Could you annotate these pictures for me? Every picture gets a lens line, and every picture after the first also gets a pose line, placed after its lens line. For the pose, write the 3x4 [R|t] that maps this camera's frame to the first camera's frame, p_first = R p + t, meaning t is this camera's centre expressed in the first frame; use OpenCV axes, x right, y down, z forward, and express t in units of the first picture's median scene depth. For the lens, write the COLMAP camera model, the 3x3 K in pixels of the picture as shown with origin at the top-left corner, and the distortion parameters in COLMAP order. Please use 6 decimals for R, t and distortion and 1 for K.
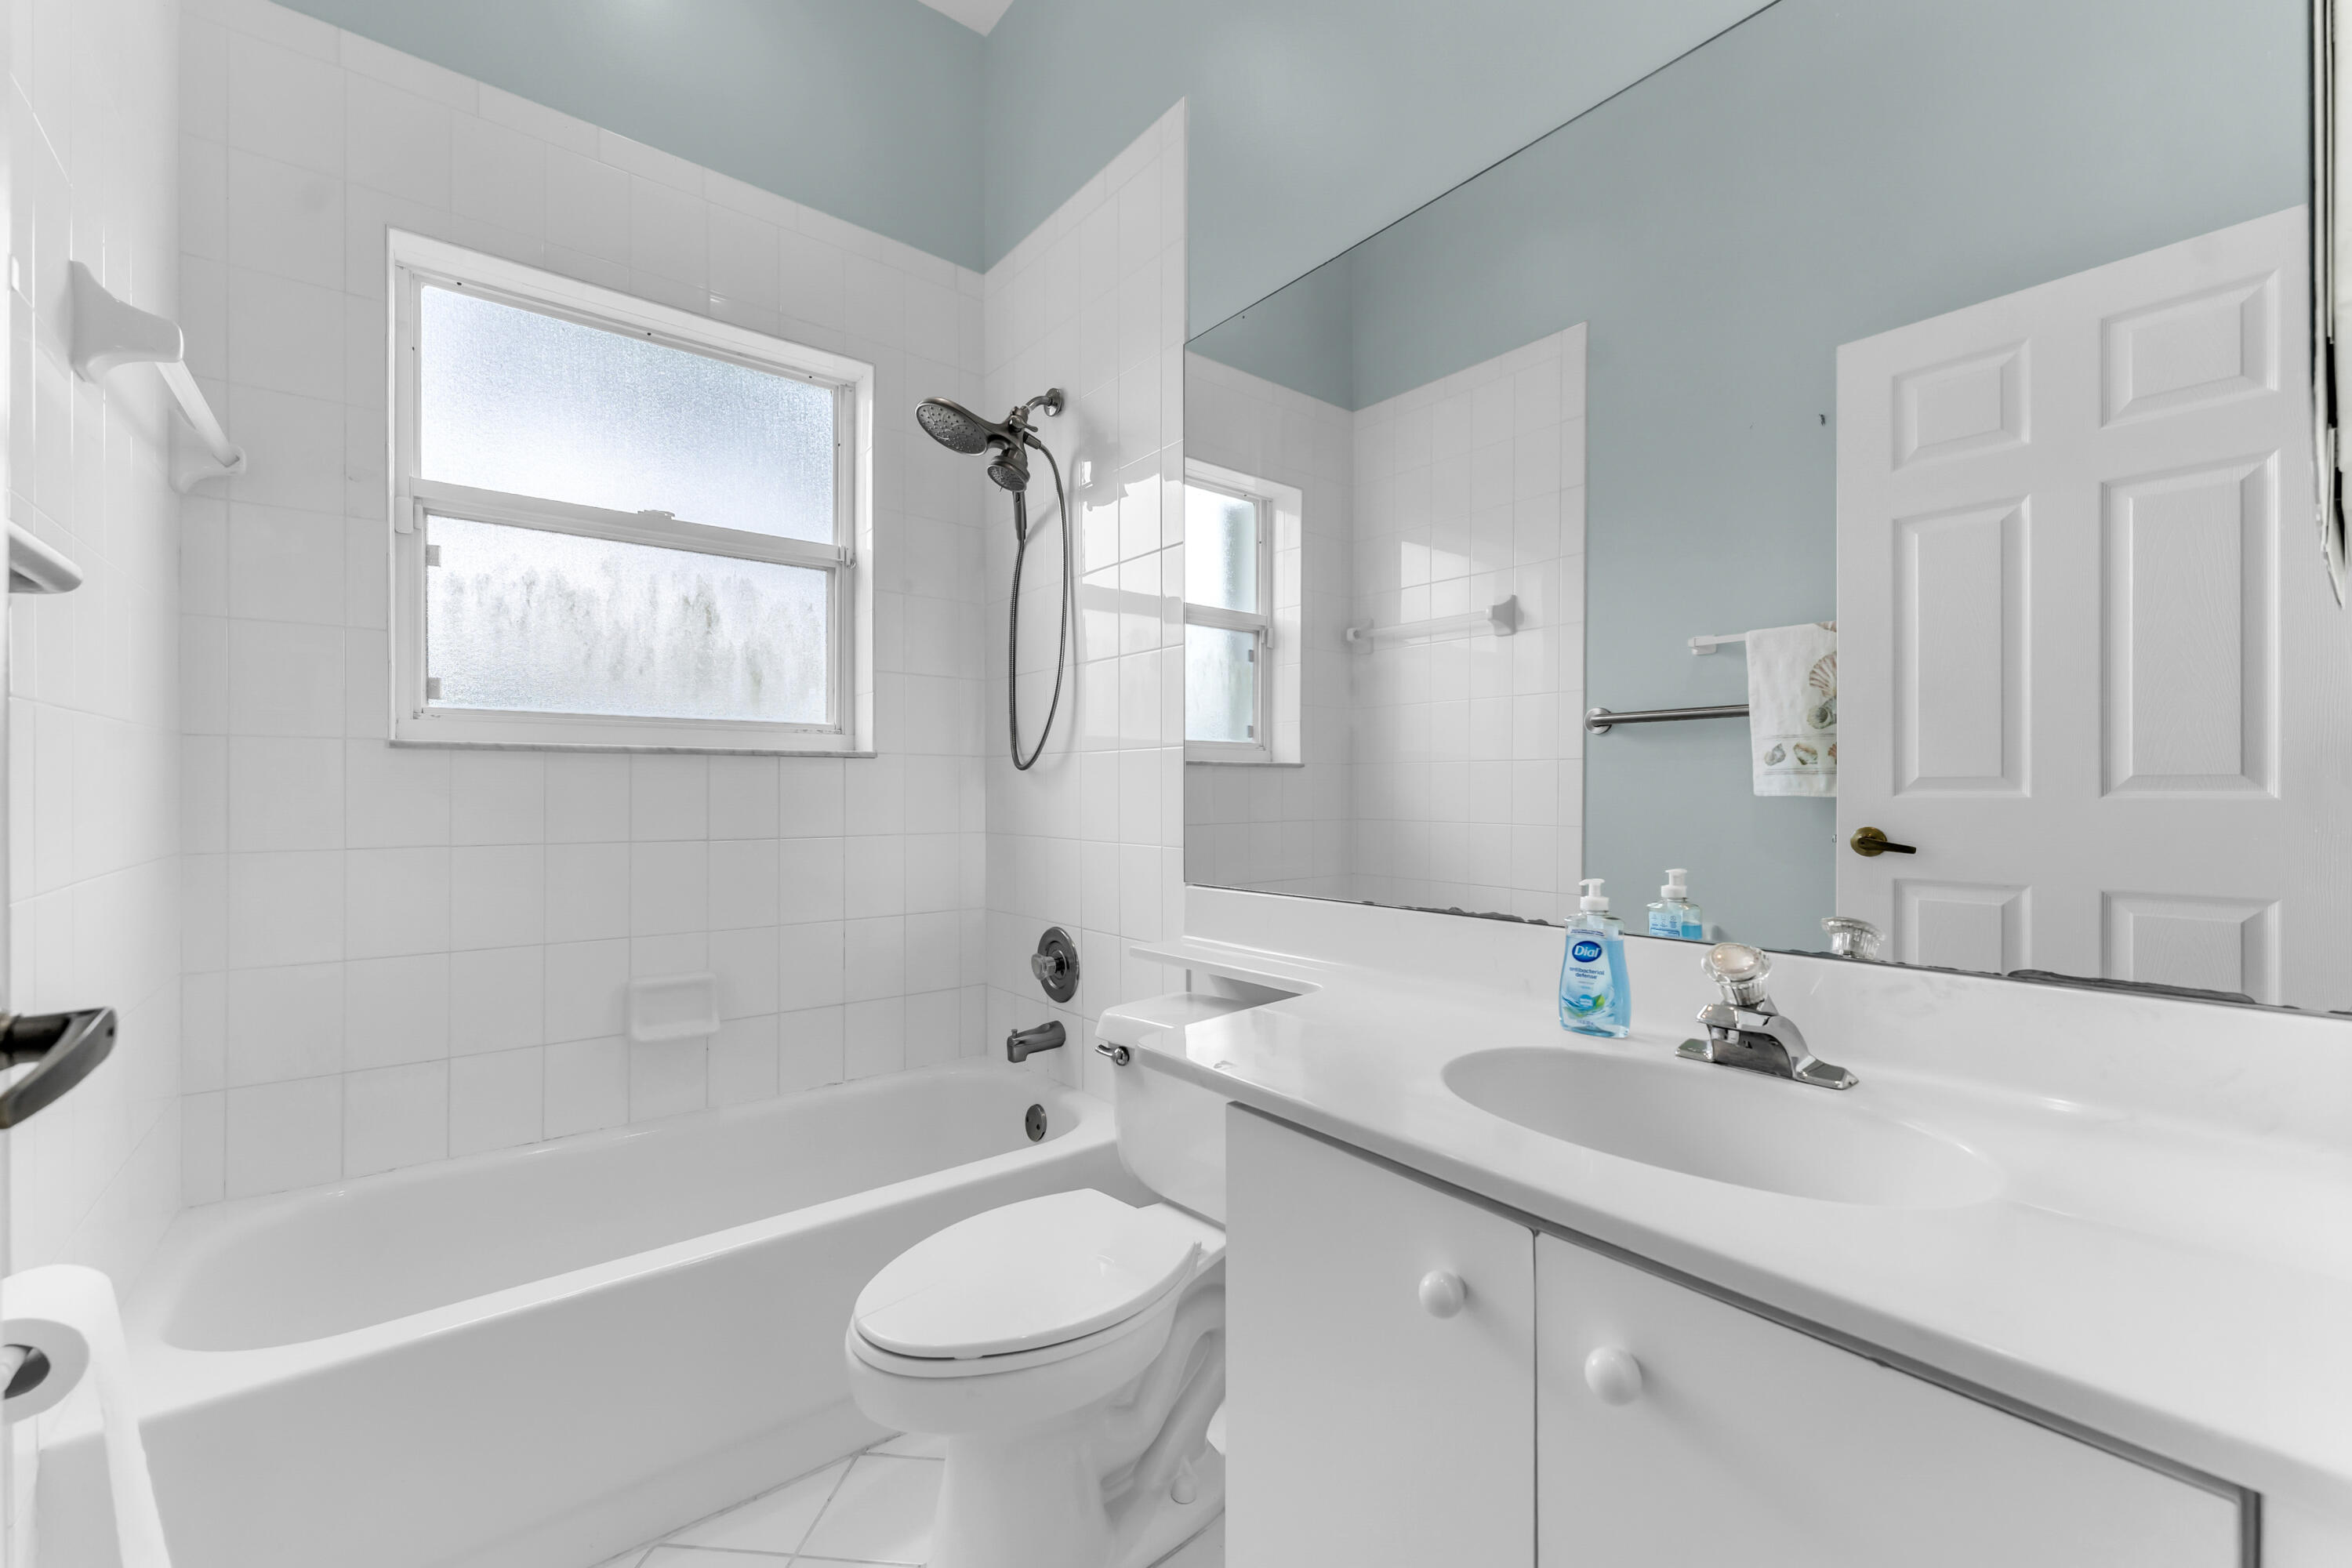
lens RADIAL K [[931.3, 0, 1177.8], [0, 931.3, 783.5], [0, 0, 1]] dist [0.003932, -0.001488]
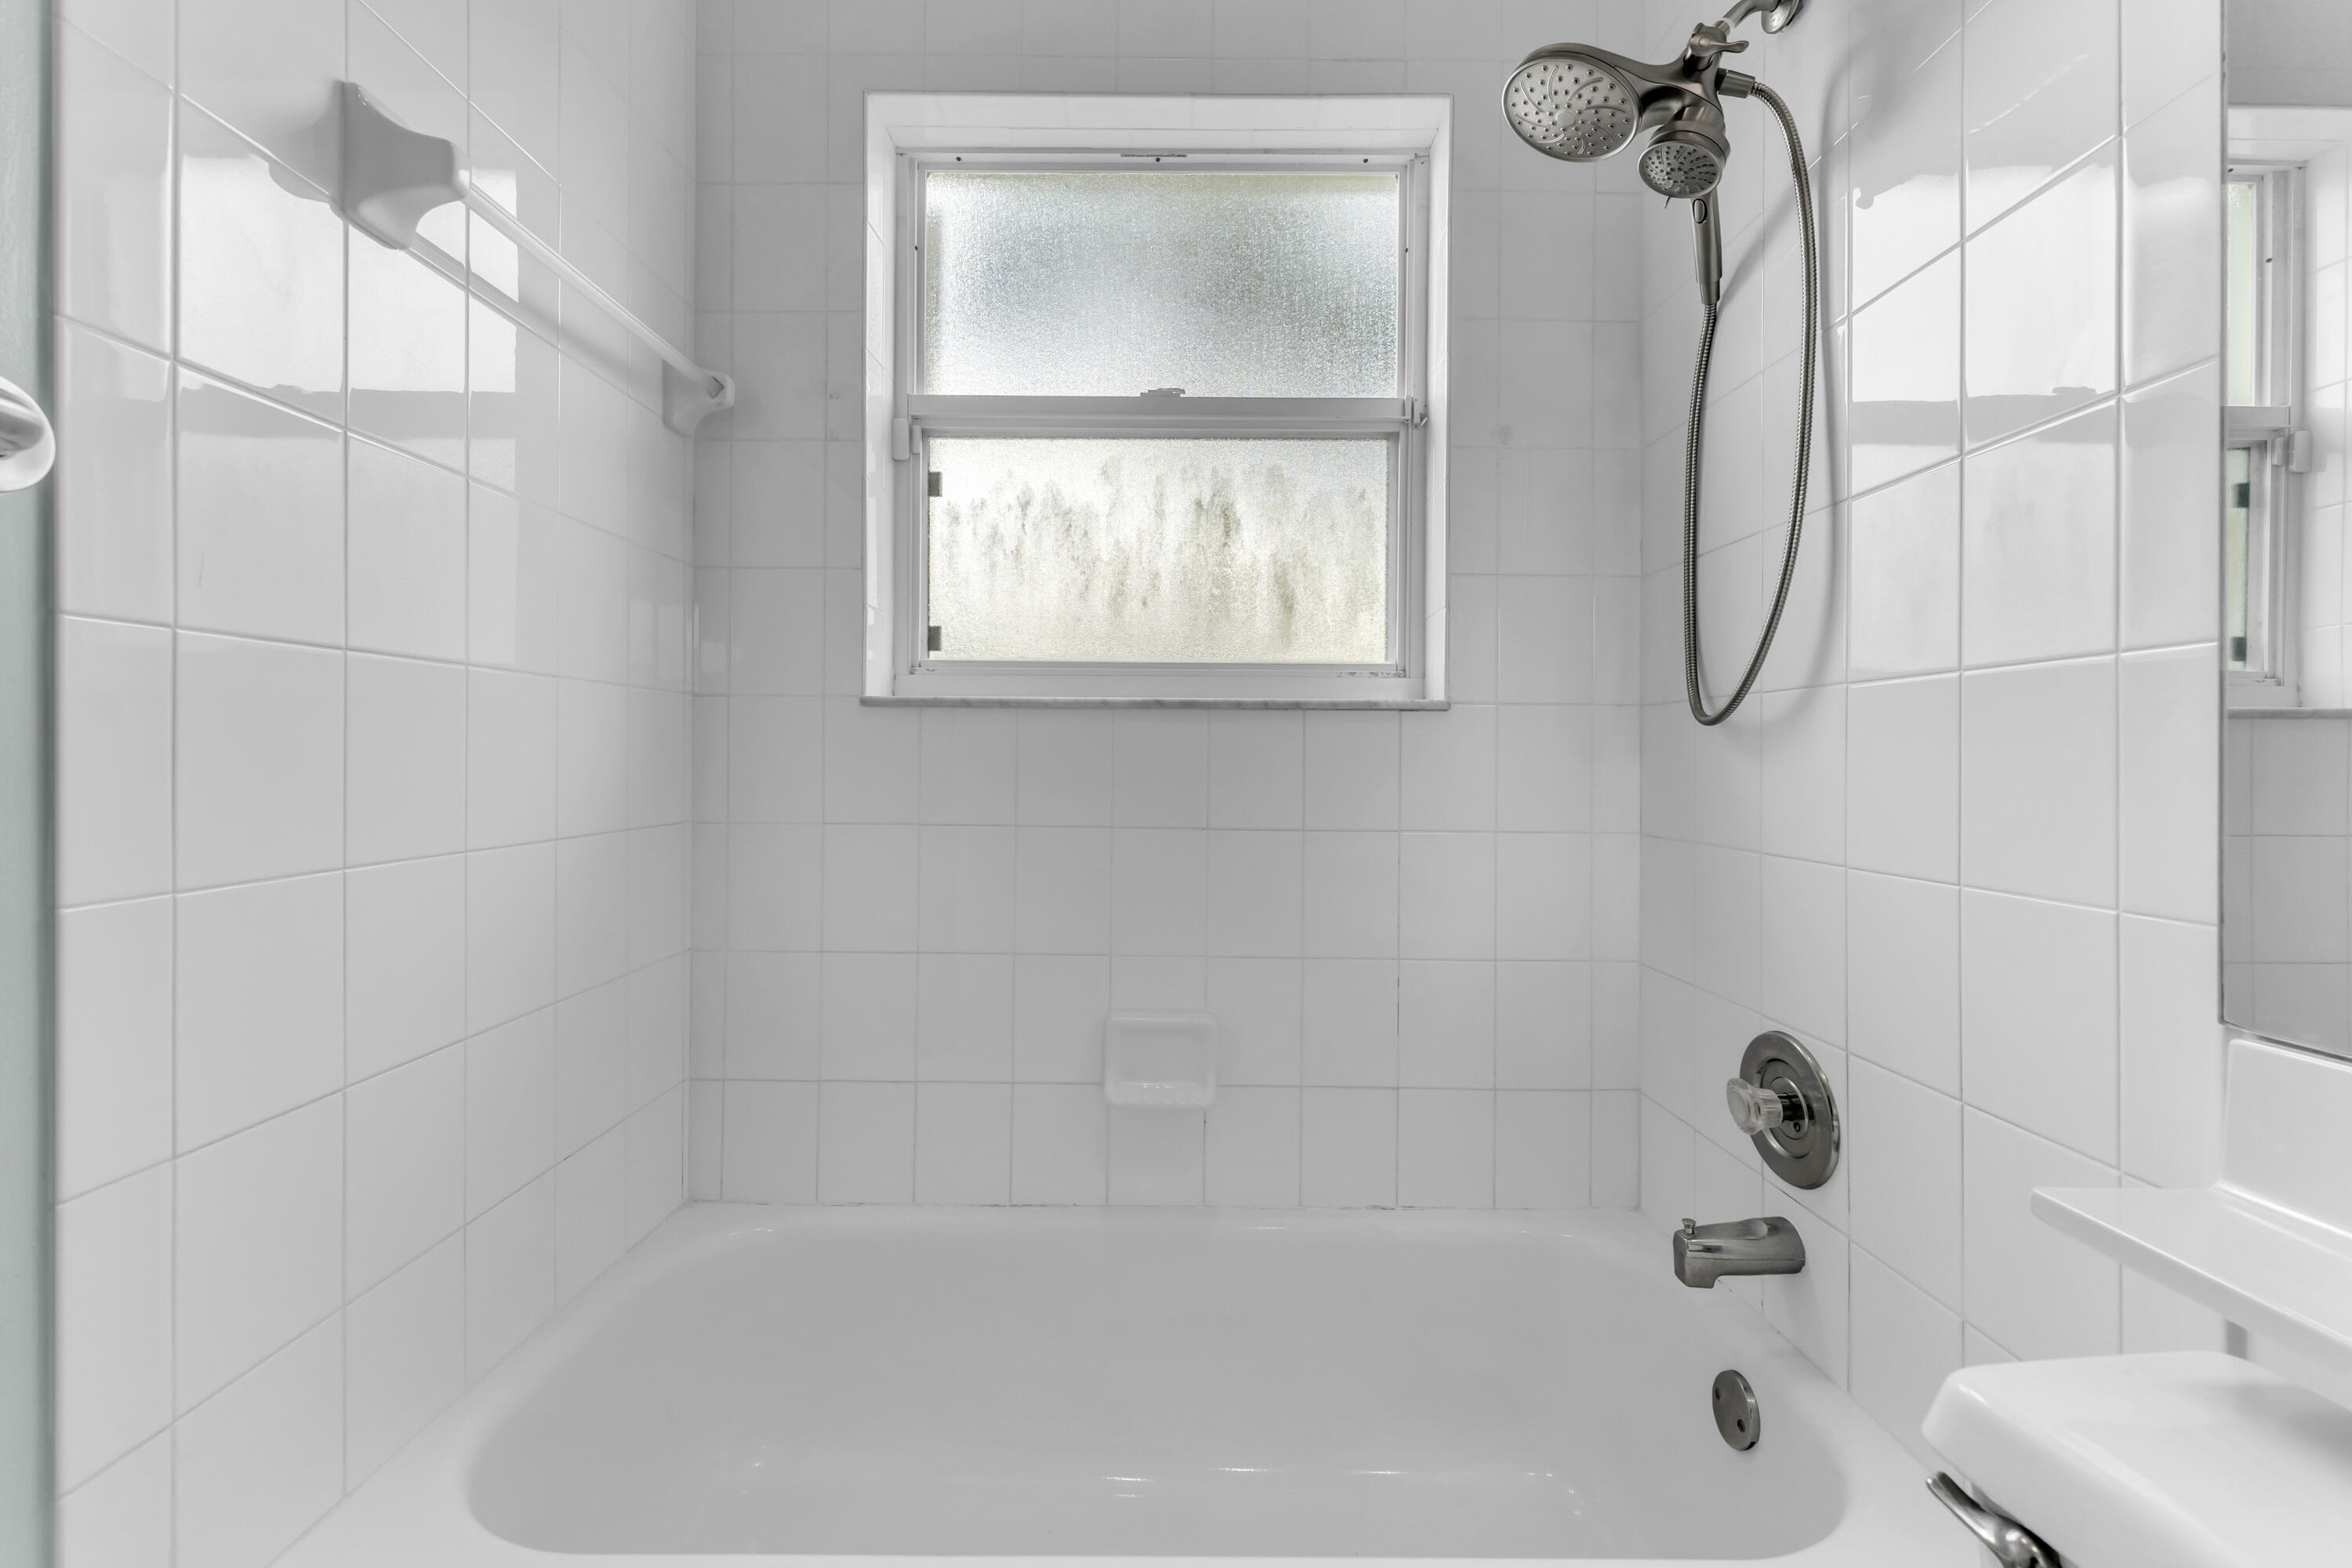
lens RADIAL K [[931.3, 0, 1179.4], [0, 931.3, 756.5], [0, 0, 1]] dist [0.003932, -0.001488]
pose [[0.773093, 0.004953, -0.634273, -0.065133], [-0.003340, 0.999987, 0.003738, 0.002718], [0.634283, -0.000771, 0.773100, 0.408133]]
